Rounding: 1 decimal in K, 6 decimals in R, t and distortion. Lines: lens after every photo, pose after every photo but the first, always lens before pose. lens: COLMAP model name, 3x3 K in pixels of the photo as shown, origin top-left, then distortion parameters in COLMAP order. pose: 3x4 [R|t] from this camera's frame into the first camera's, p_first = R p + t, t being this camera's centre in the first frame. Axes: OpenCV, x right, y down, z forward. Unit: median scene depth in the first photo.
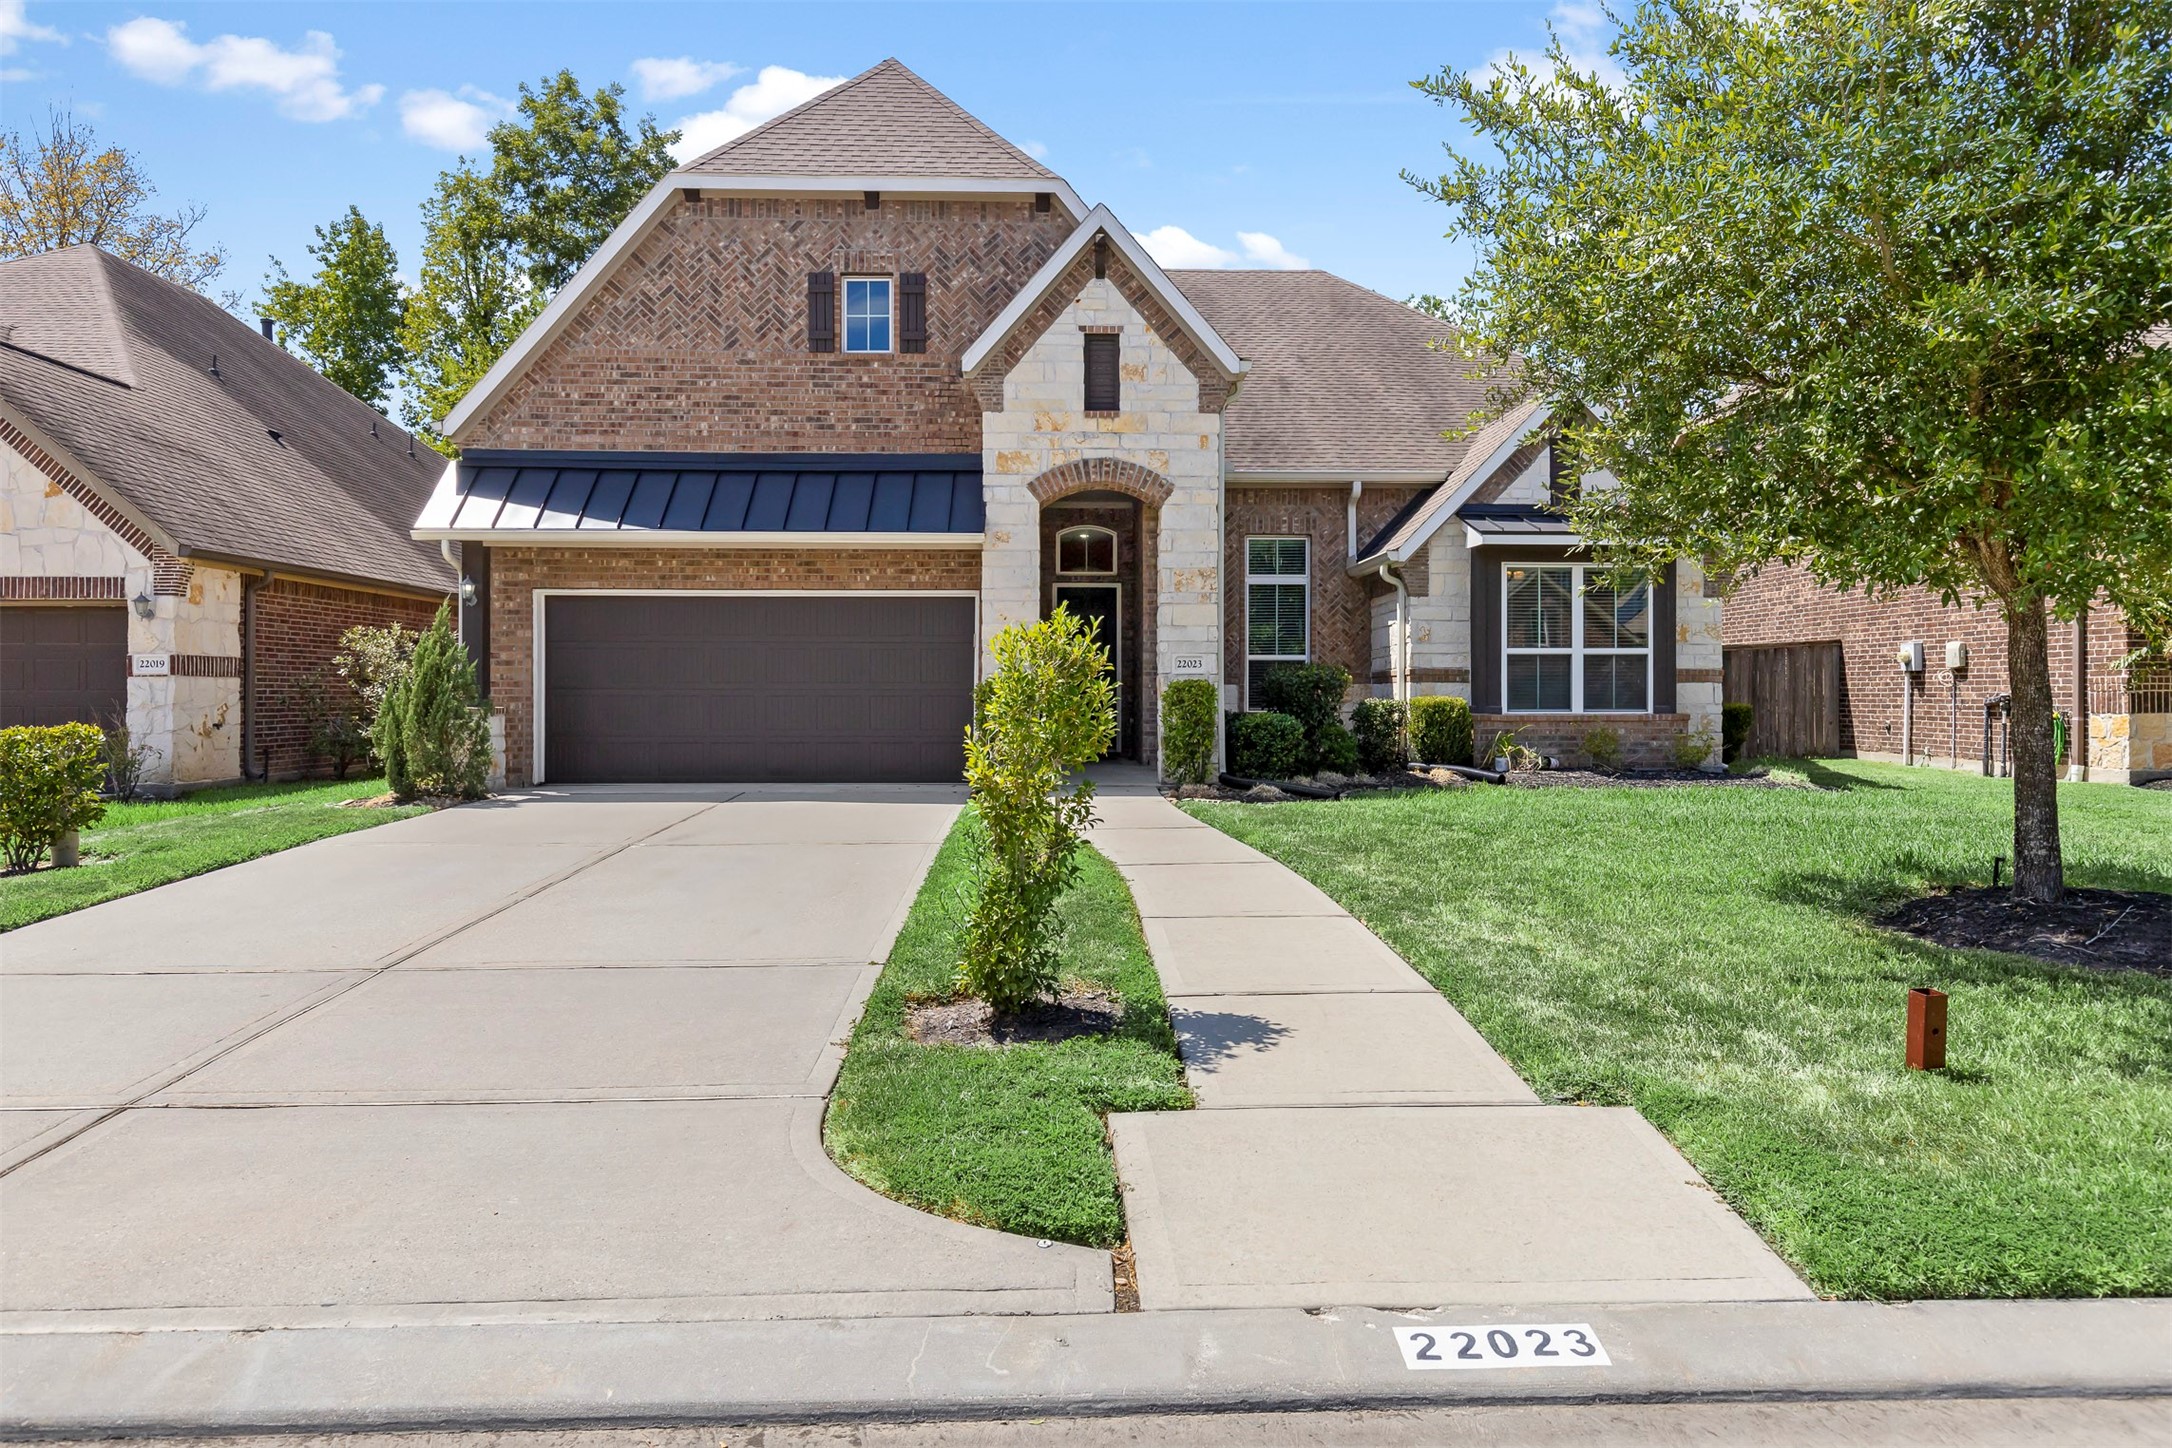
lens RADIAL K [[1350.0, 0, 1077.6], [0, 1350.0, 703.3], [0, 0, 1]] dist [0.001019, -0.000106]
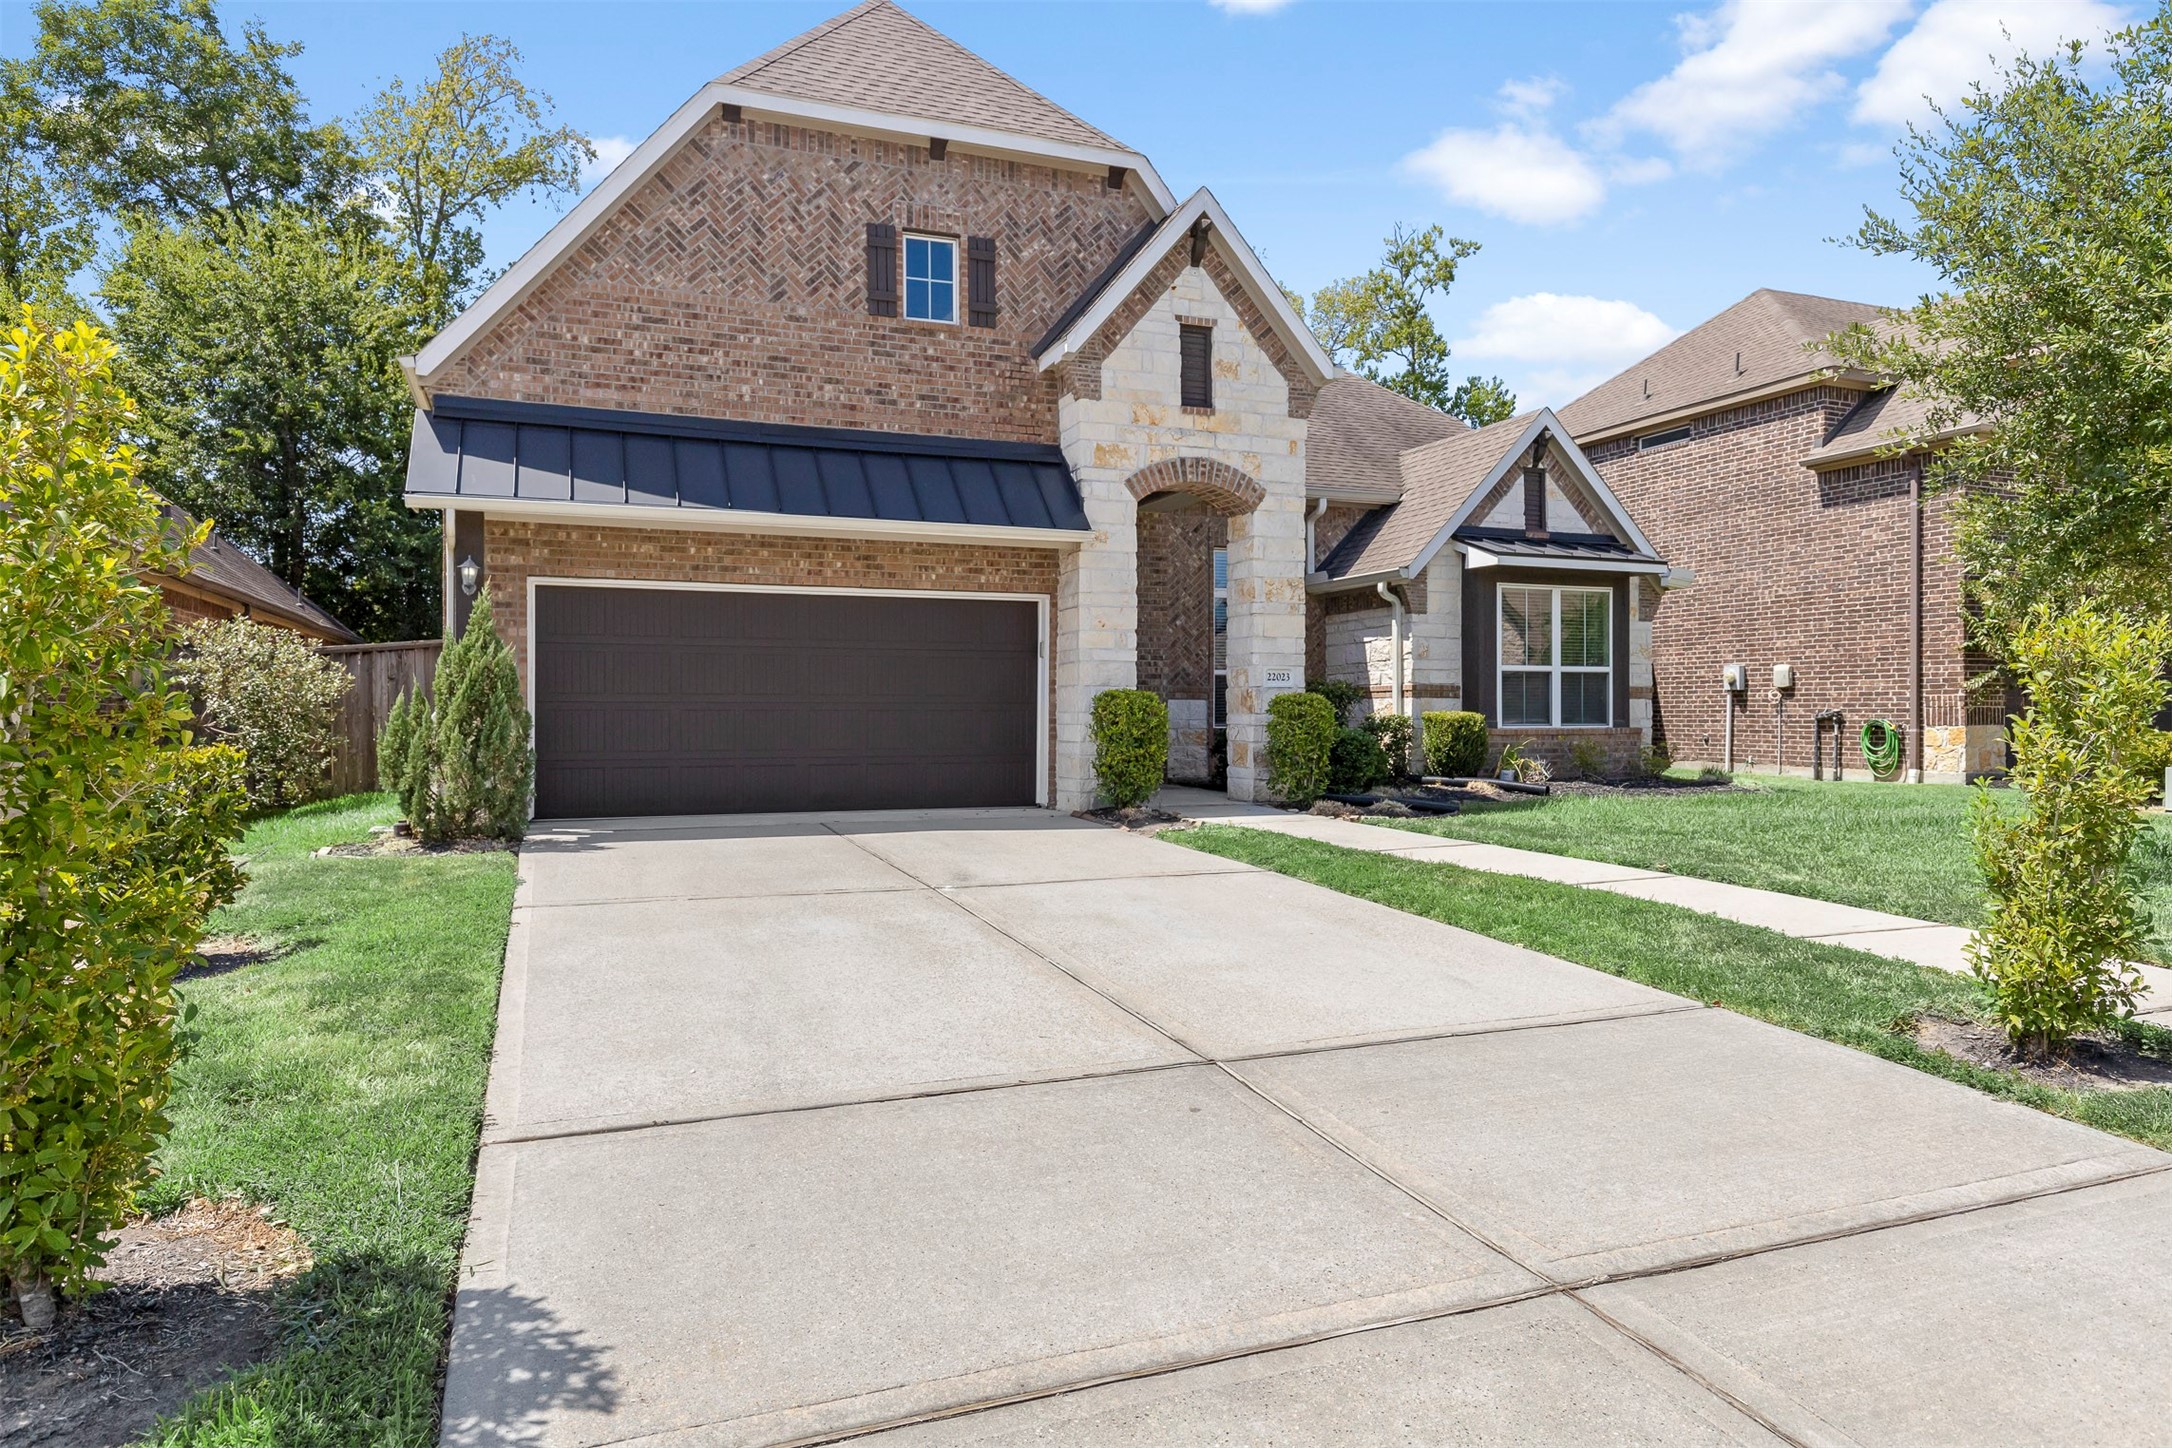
lens RADIAL K [[1350.0, 0, 1072.8], [0, 1350.0, 726.7], [0, 0, 1]] dist [0.001019, -0.000106]
pose [[0.941478, -0.003466, 0.337056, -0.368254], [0.002911, 0.999993, 0.002152, 0.003737], [-0.337061, -0.001045, 0.941482, 0.137062]]
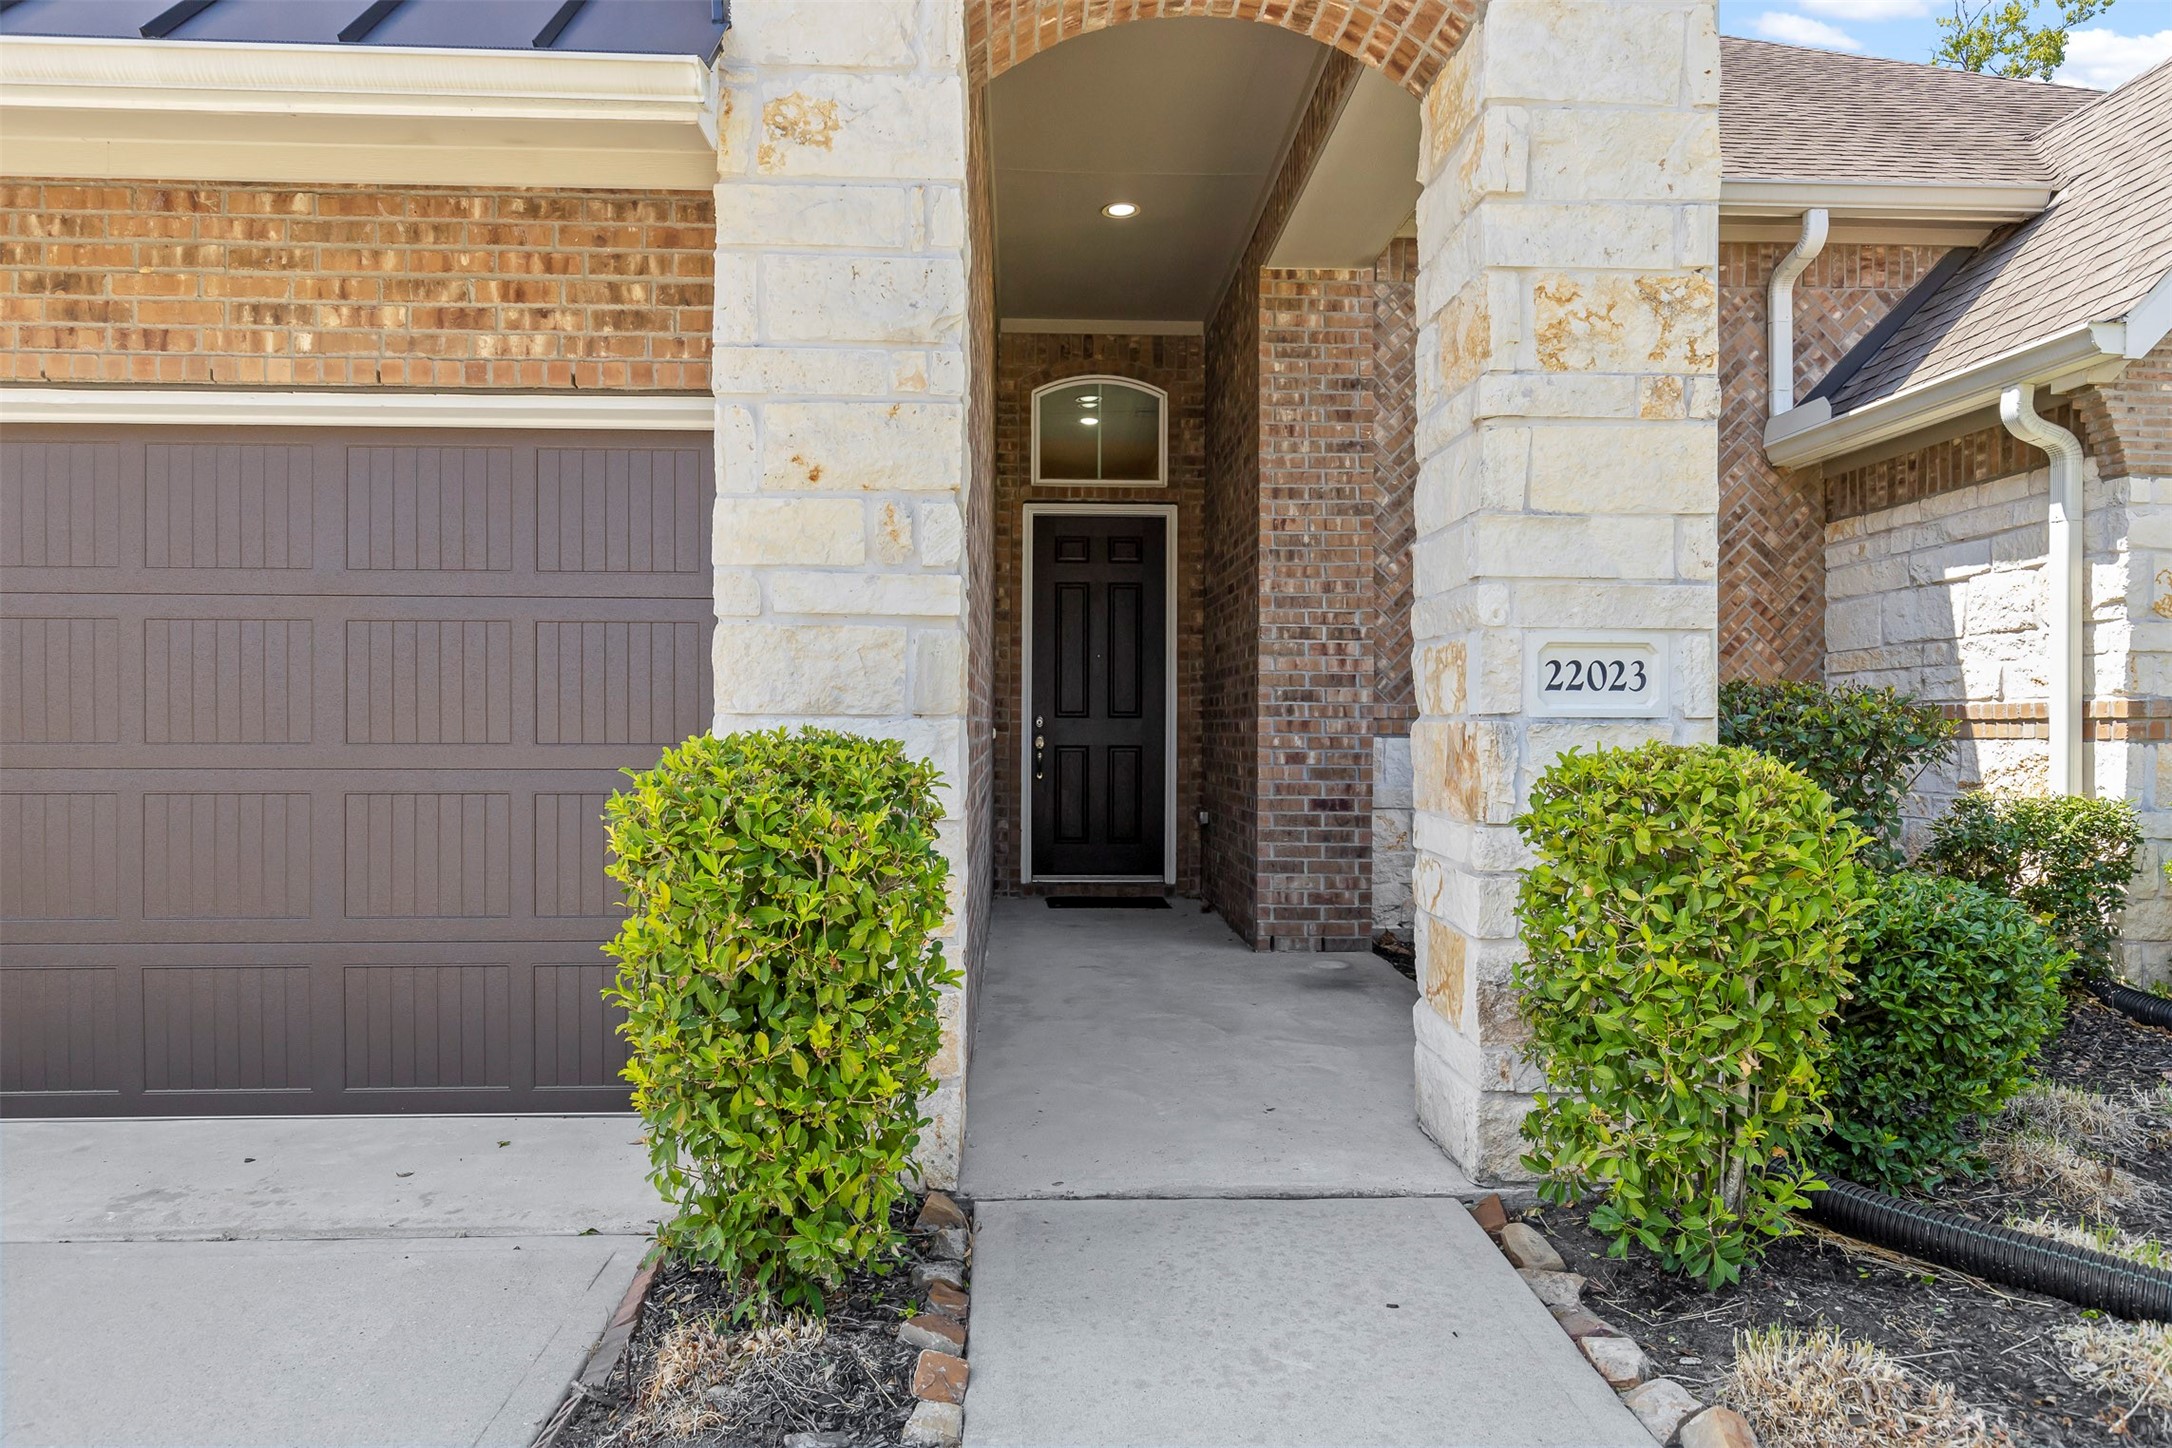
lens RADIAL K [[1350.0, 0, 1070.6], [0, 1350.0, 740.2], [0, 0, 1]] dist [0.001019, -0.000106]
pose [[0.999881, 0.003169, 0.015126, -0.012445], [-0.003252, 0.999980, 0.005426, -0.018366], [-0.015109, -0.005474, 0.999871, 0.739468]]
